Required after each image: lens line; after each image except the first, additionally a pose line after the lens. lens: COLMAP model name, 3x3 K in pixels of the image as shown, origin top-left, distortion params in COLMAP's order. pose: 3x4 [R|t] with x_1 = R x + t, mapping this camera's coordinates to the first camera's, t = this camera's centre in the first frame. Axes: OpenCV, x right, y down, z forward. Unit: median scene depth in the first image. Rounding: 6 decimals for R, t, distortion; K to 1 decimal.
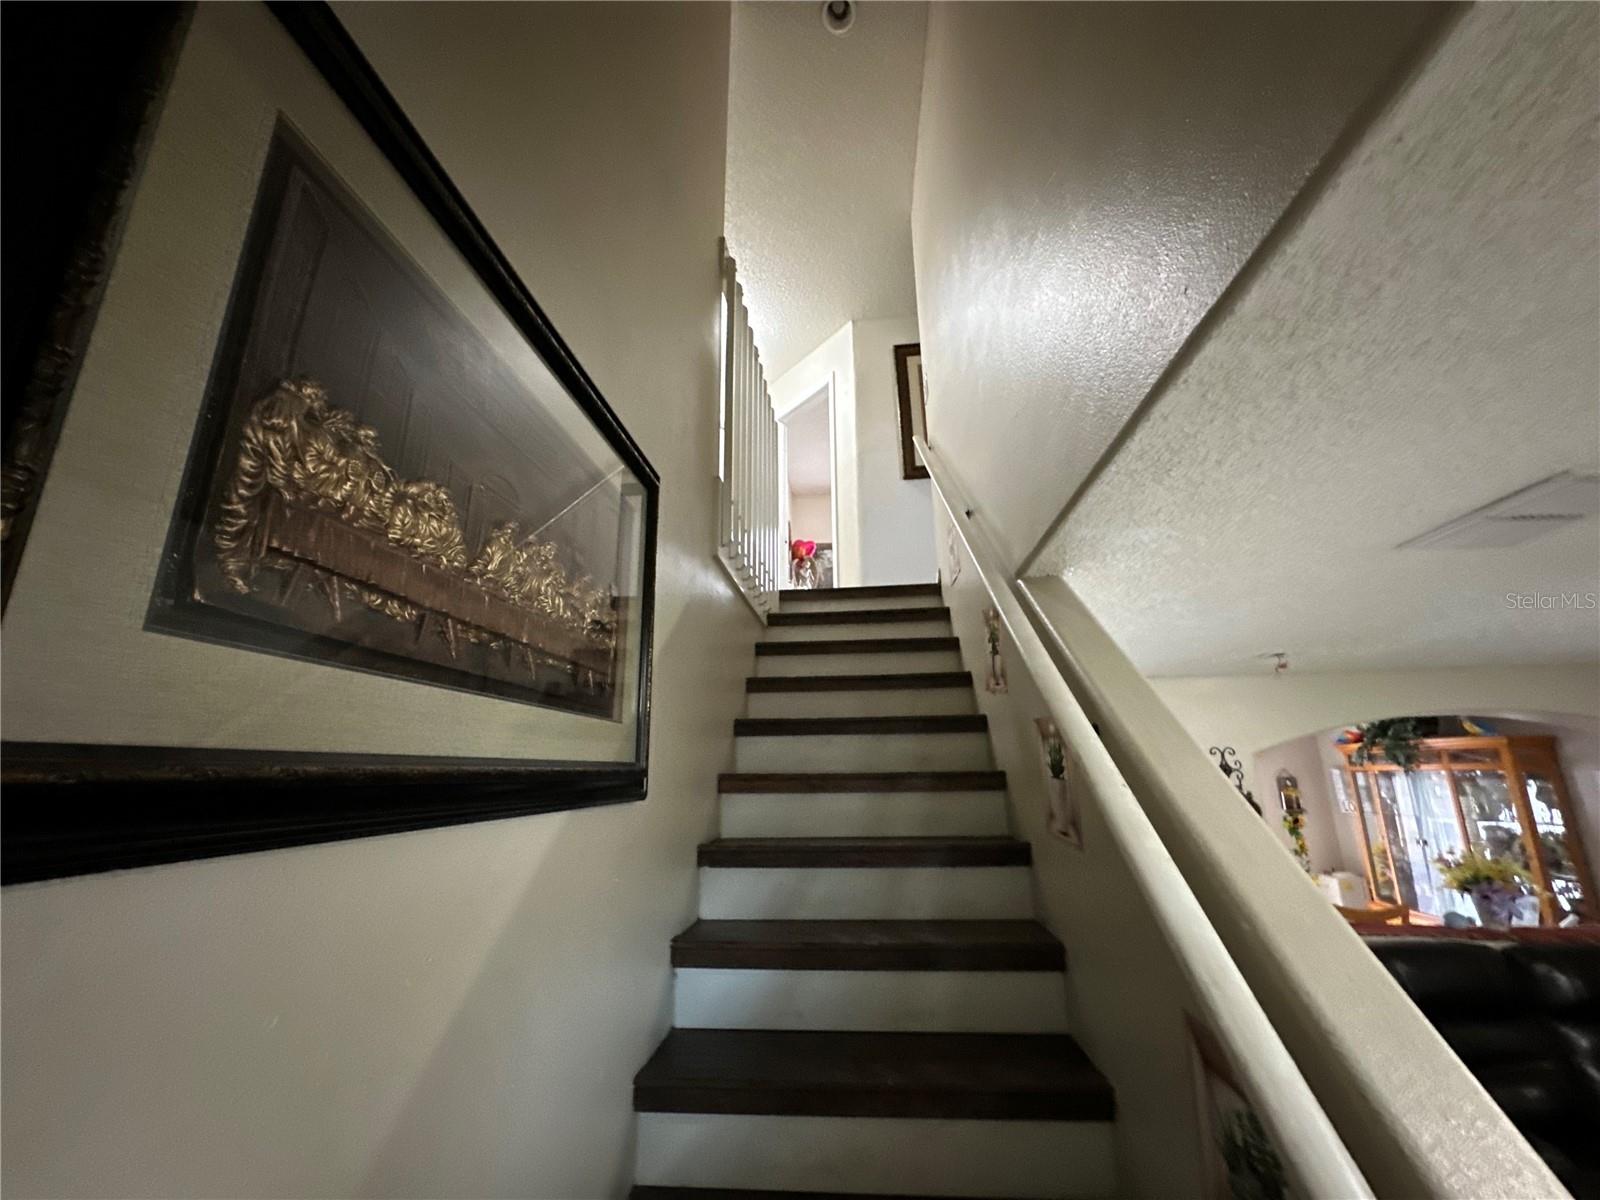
lens RADIAL K [[637.8, 0, 800.0], [0, 637.8, 600.0], [0, 0, 1]] dist [-0.000840, 0.000037]
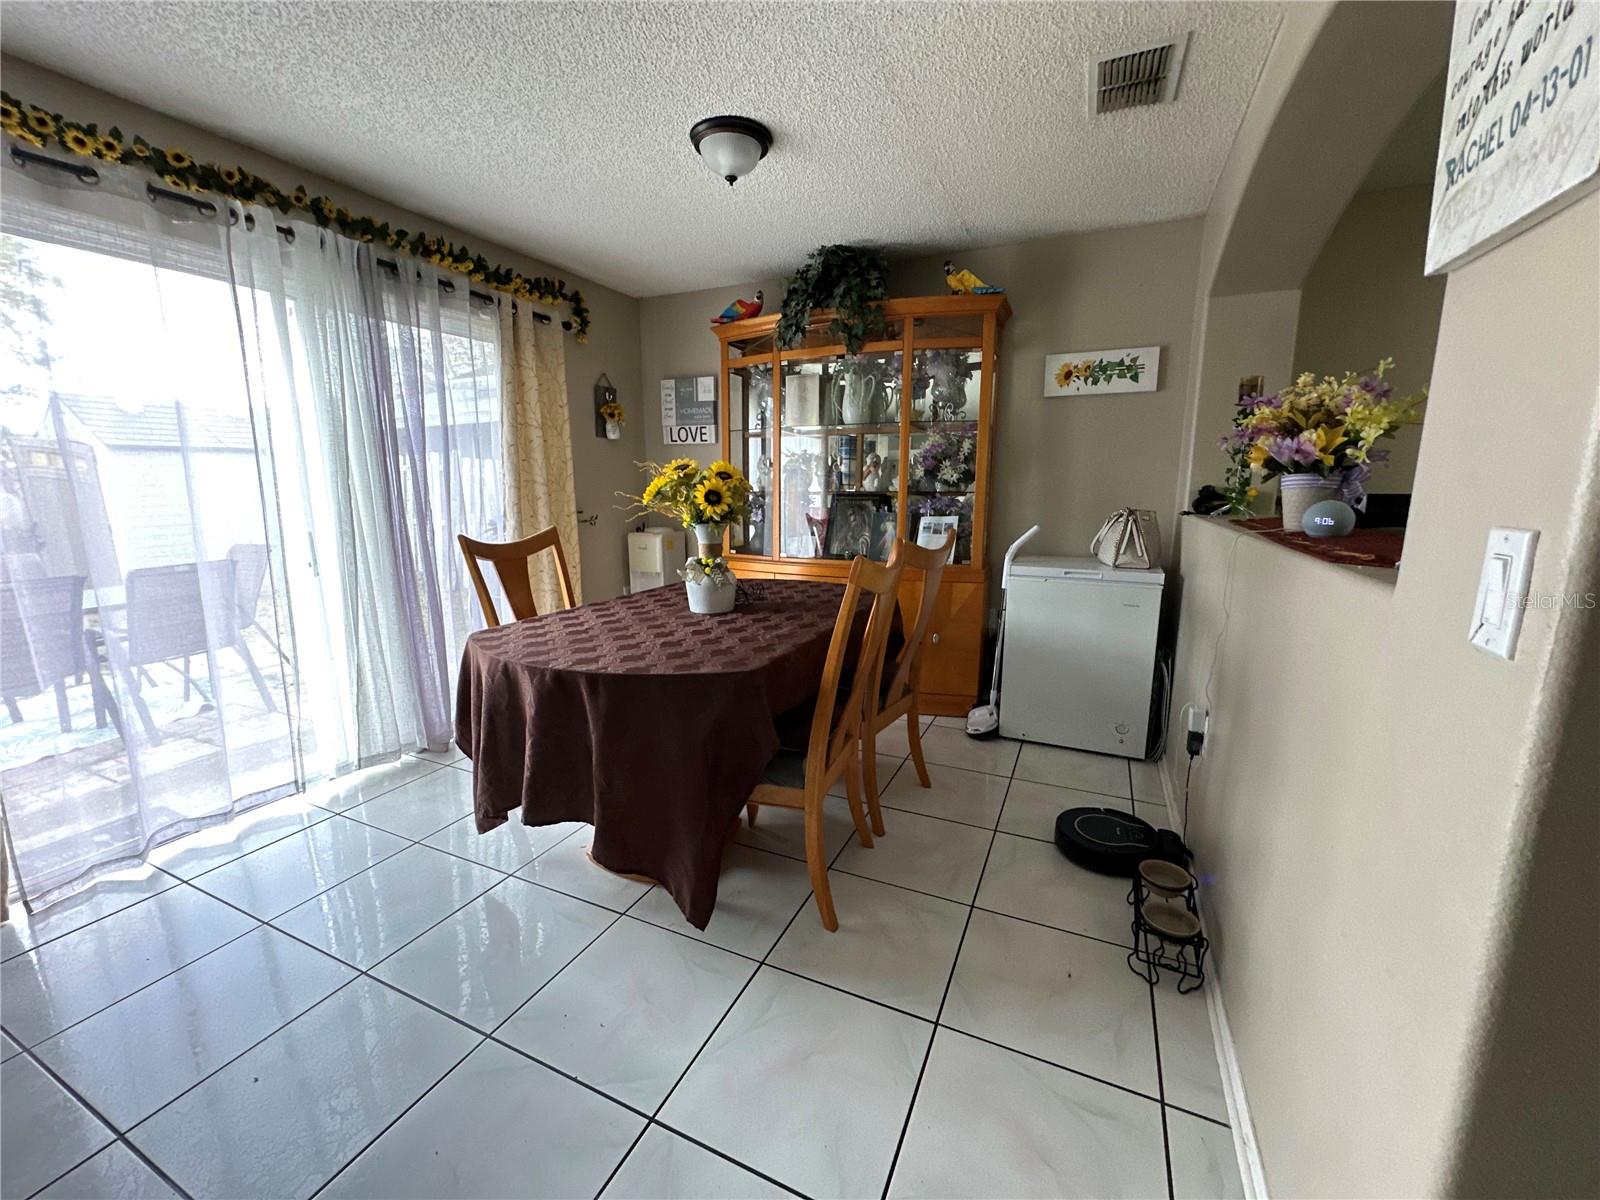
lens RADIAL K [[637.8, 0, 800.0], [0, 637.8, 600.0], [0, 0, 1]] dist [-0.000840, 0.000037]
pose [[0.328879, -0.157319, 0.931176, 0.427717], [-0.254376, 0.934826, 0.247778, 0.515397], [-0.909468, -0.318357, 0.267426, 1.149073]]
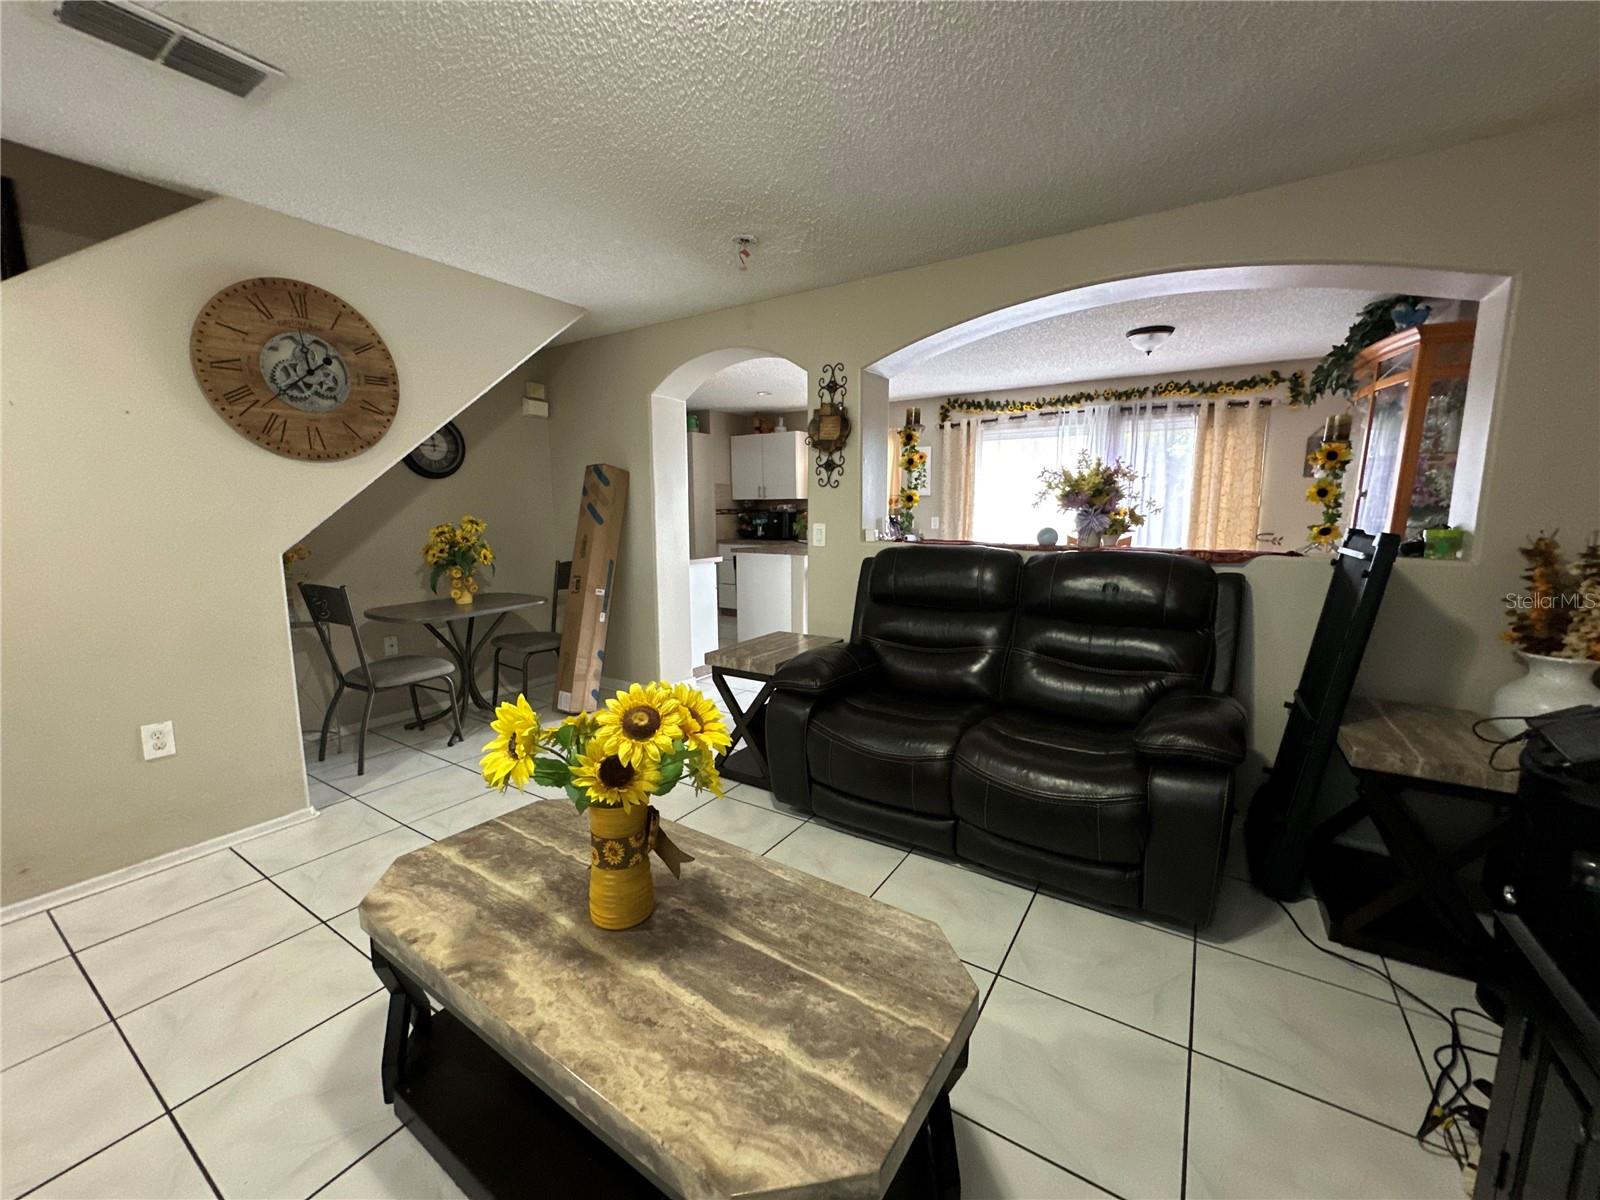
lens RADIAL K [[637.8, 0, 800.0], [0, 637.8, 600.0], [0, 0, 1]] dist [-0.000840, 0.000037]
pose [[0.887203, 0.078074, -0.454726, 1.084967], [0.113247, 0.918579, 0.378667, 0.189443], [0.447266, -0.387450, 0.806124, 0.064399]]
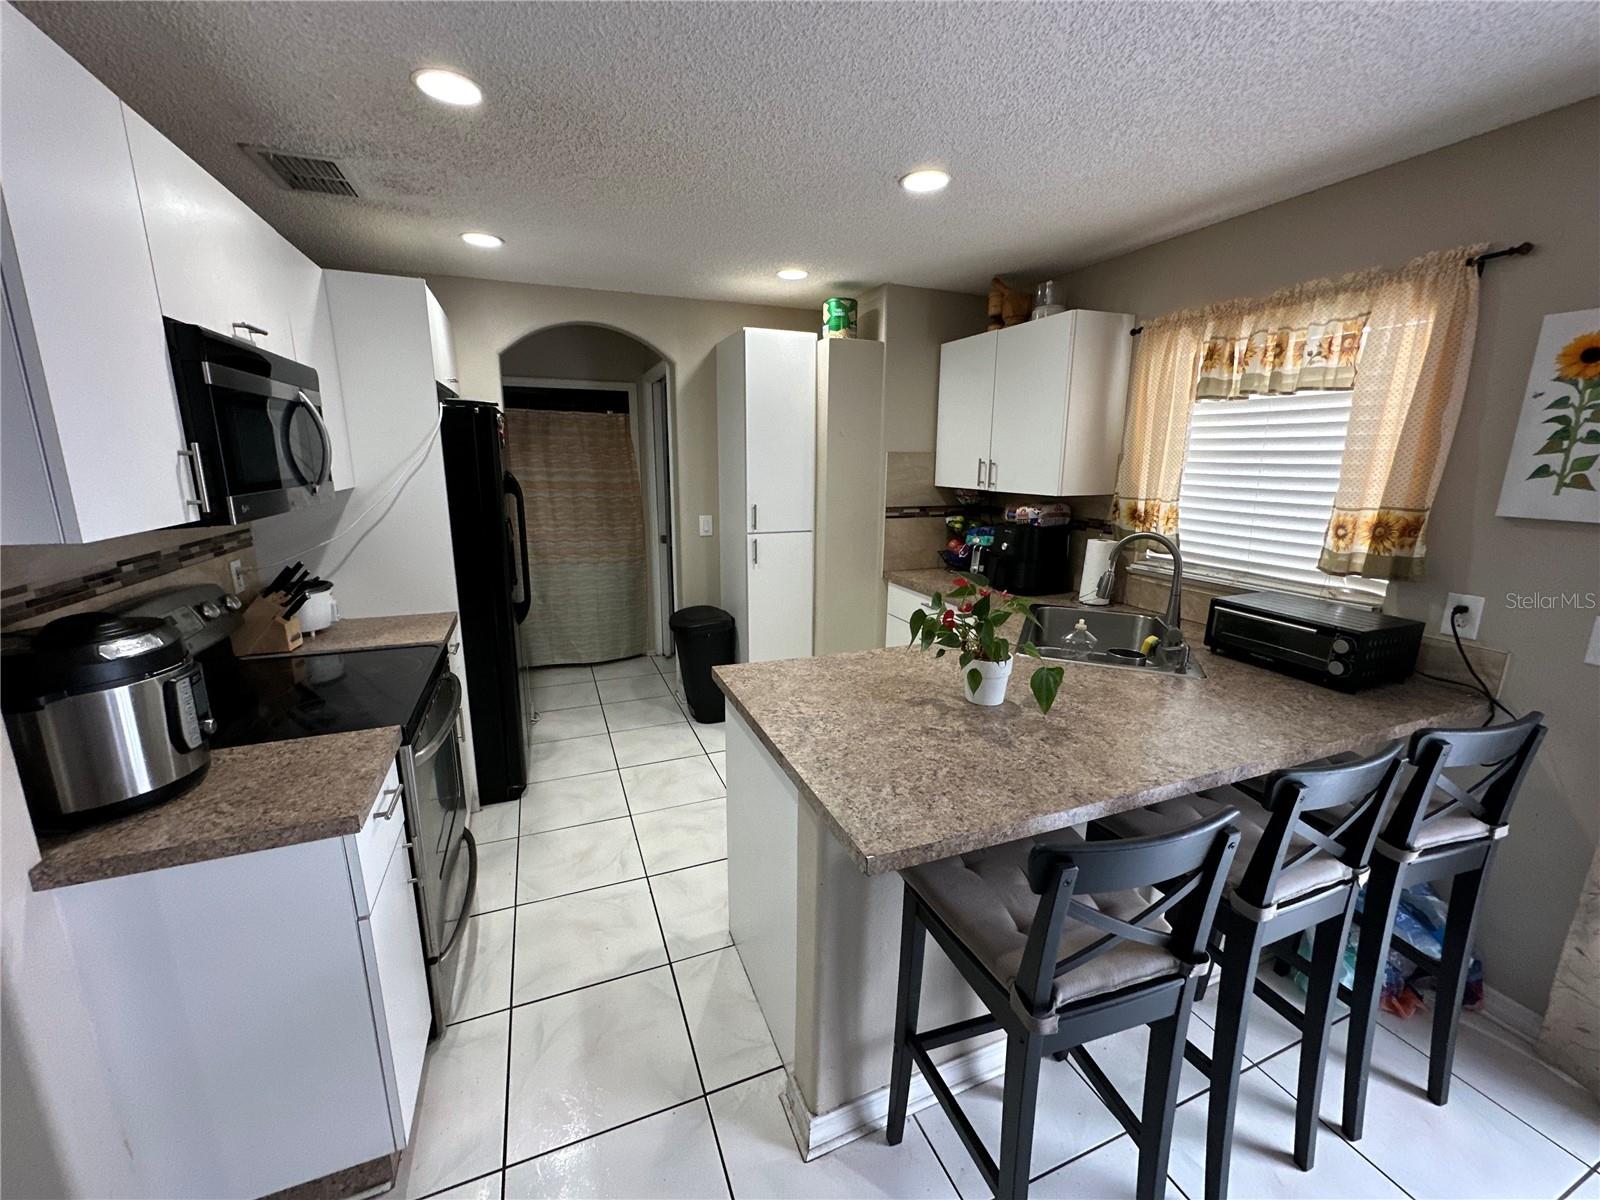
lens RADIAL K [[637.8, 0, 800.0], [0, 637.8, 600.0], [0, 0, 1]] dist [-0.000840, 0.000037]
pose [[0.468355, 0.217078, -0.856458, 0.649261], [0.221541, 0.909528, 0.351679, 0.447046], [0.855315, -0.354452, 0.377890, 1.277525]]
